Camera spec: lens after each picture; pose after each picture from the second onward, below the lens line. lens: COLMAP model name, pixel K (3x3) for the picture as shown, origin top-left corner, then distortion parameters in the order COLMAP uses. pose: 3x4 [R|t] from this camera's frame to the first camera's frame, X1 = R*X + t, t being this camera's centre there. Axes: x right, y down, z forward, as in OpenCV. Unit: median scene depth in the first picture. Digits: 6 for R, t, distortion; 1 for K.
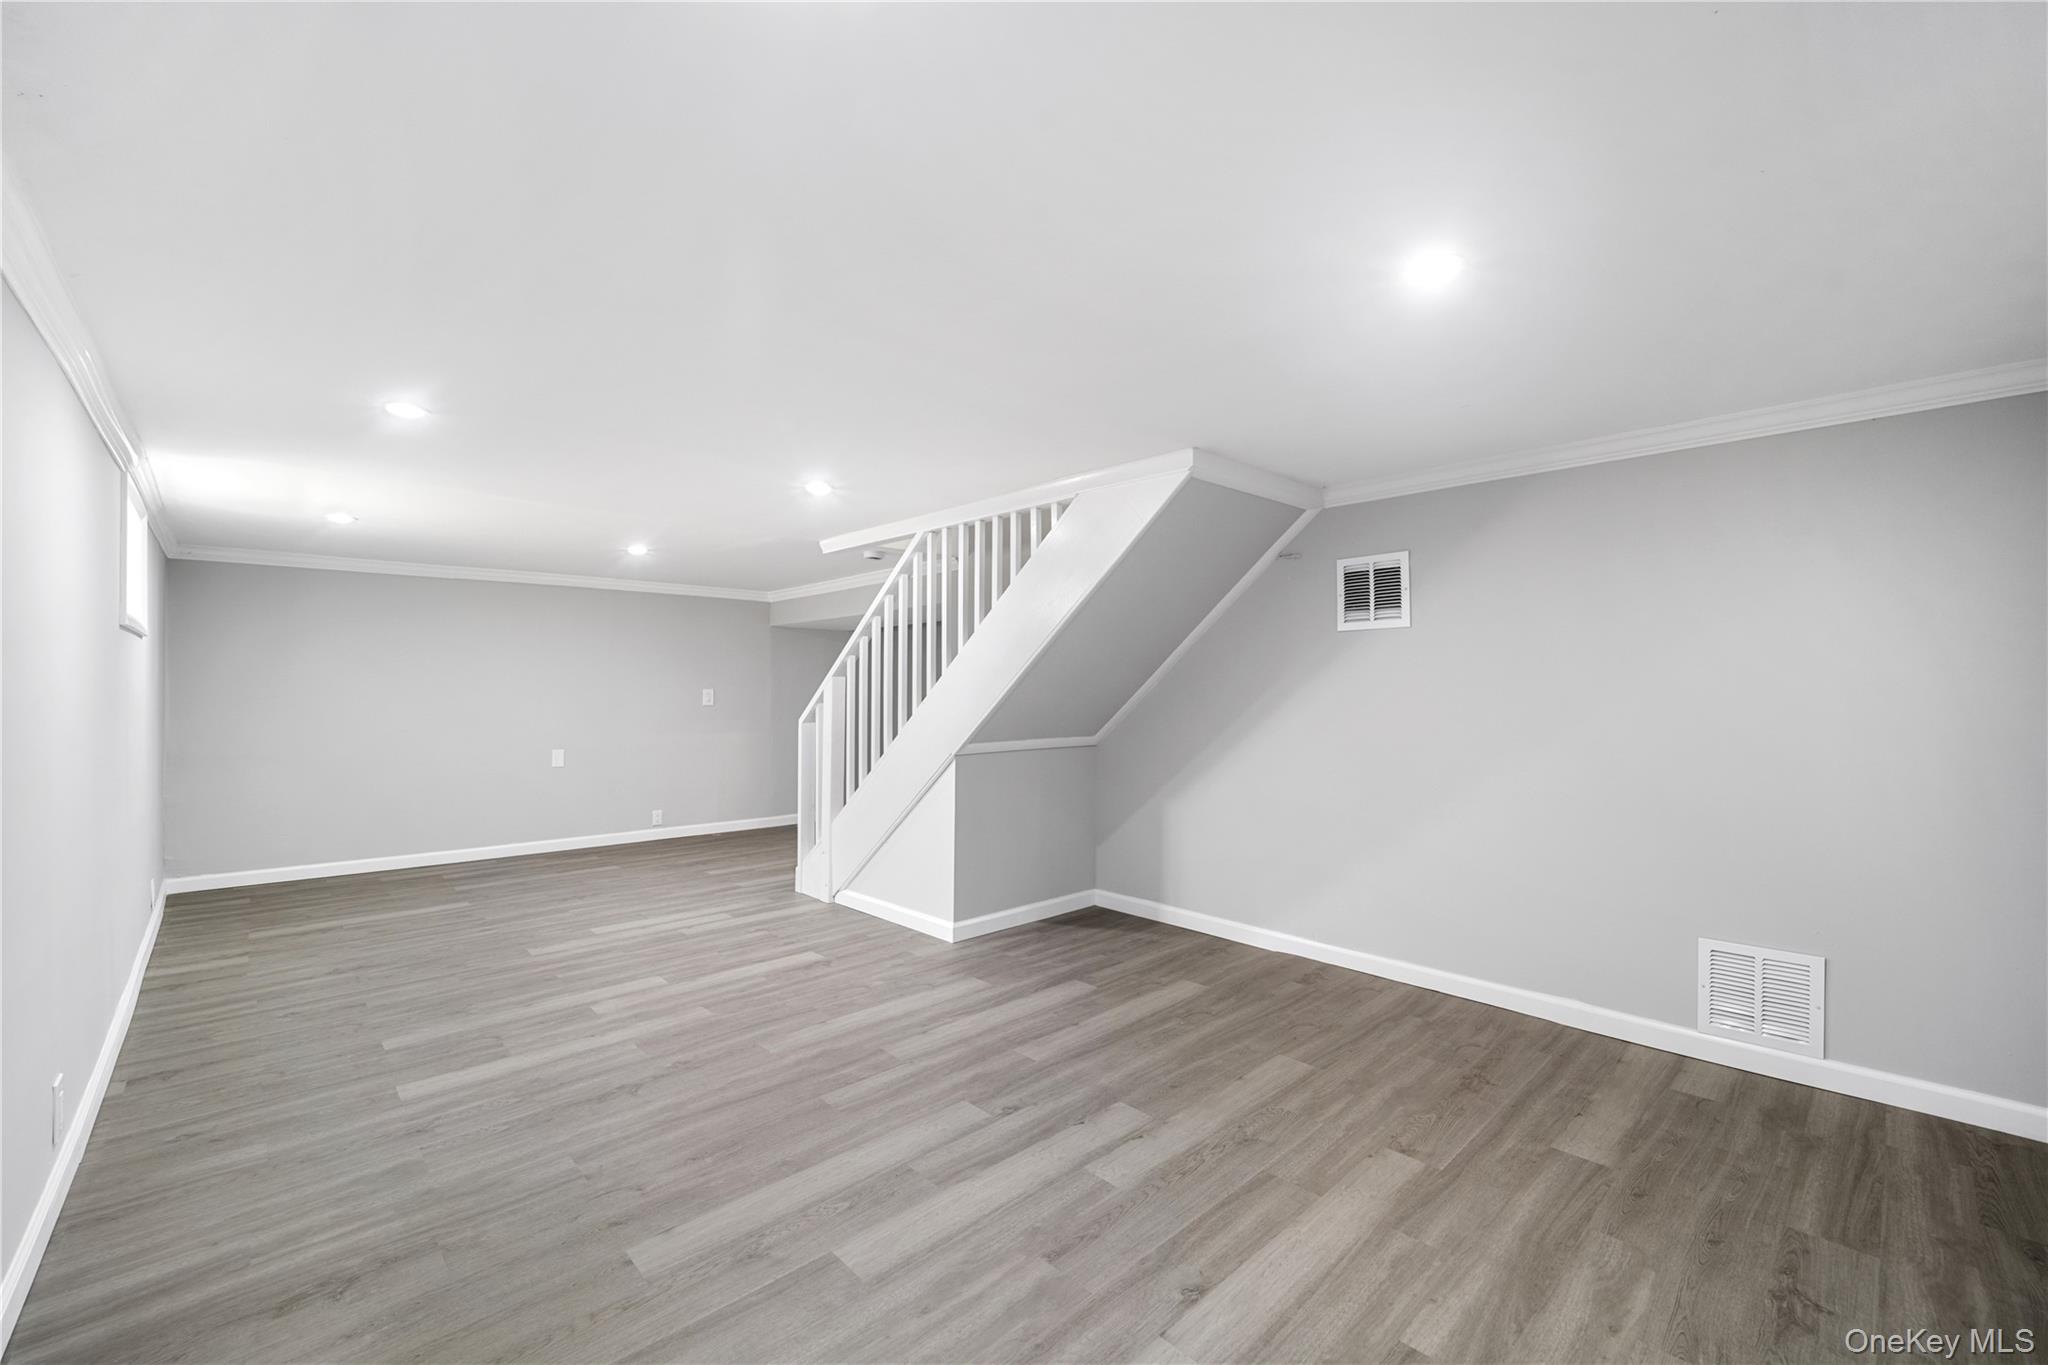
lens RADIAL K [[838.9, 0, 1024.0], [0, 838.9, 682.5], [0, 0, 1]] dist [-0.001869, 0.000025]
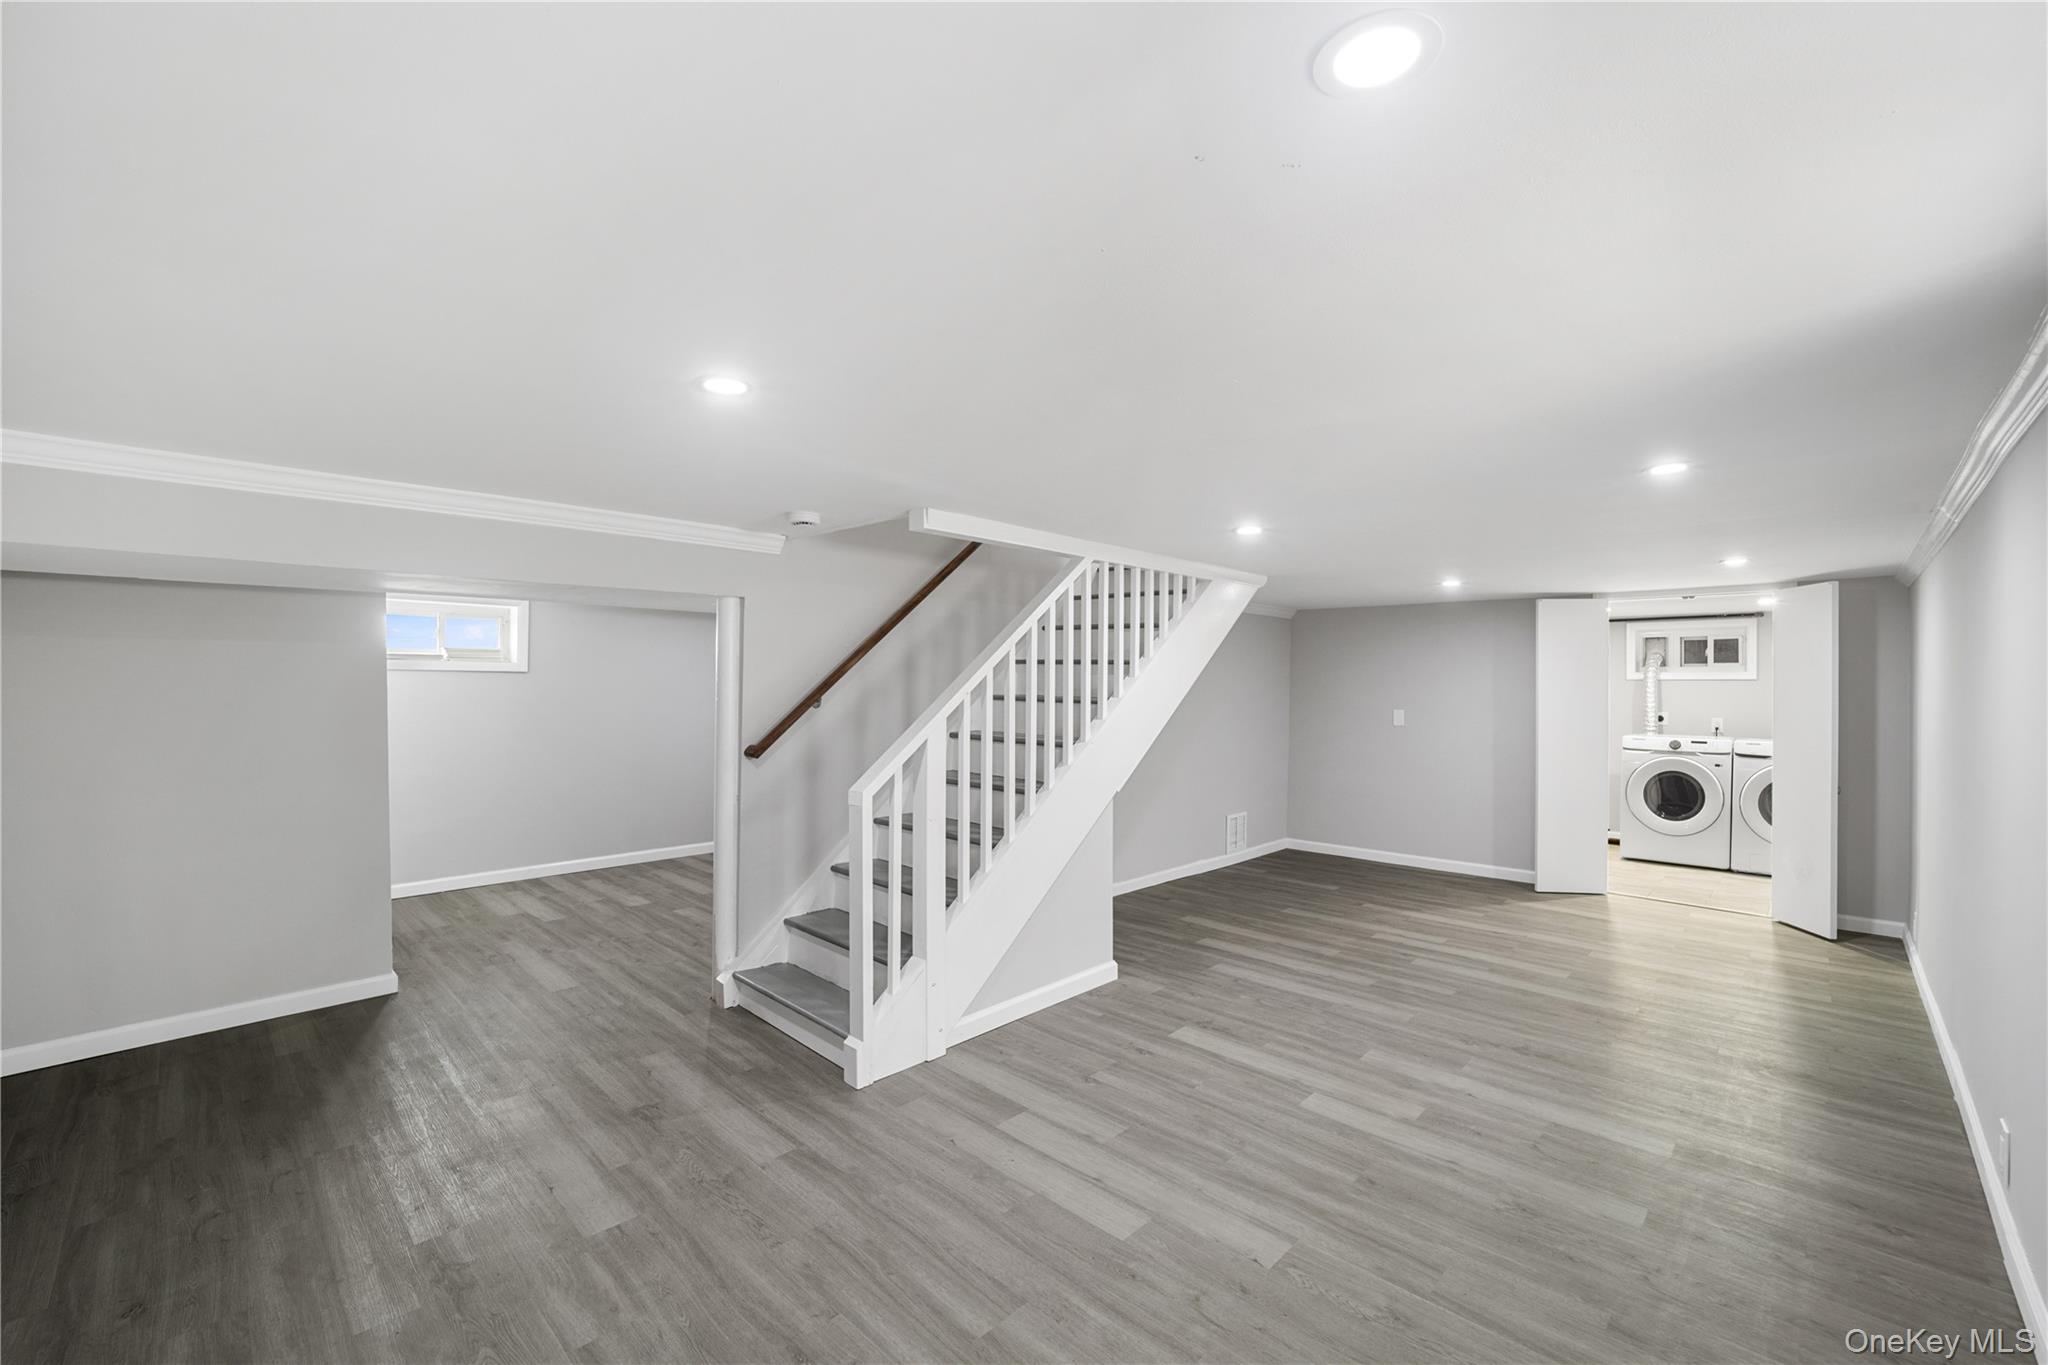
lens RADIAL K [[838.9, 0, 1024.0], [0, 838.9, 682.5], [0, 0, 1]] dist [-0.001869, 0.000025]
pose [[-0.054386, 0.009942, 0.998470, -1.321760], [-0.015400, 0.999823, -0.010794, -0.041259], [-0.998401, -0.015964, -0.054223, 1.417710]]
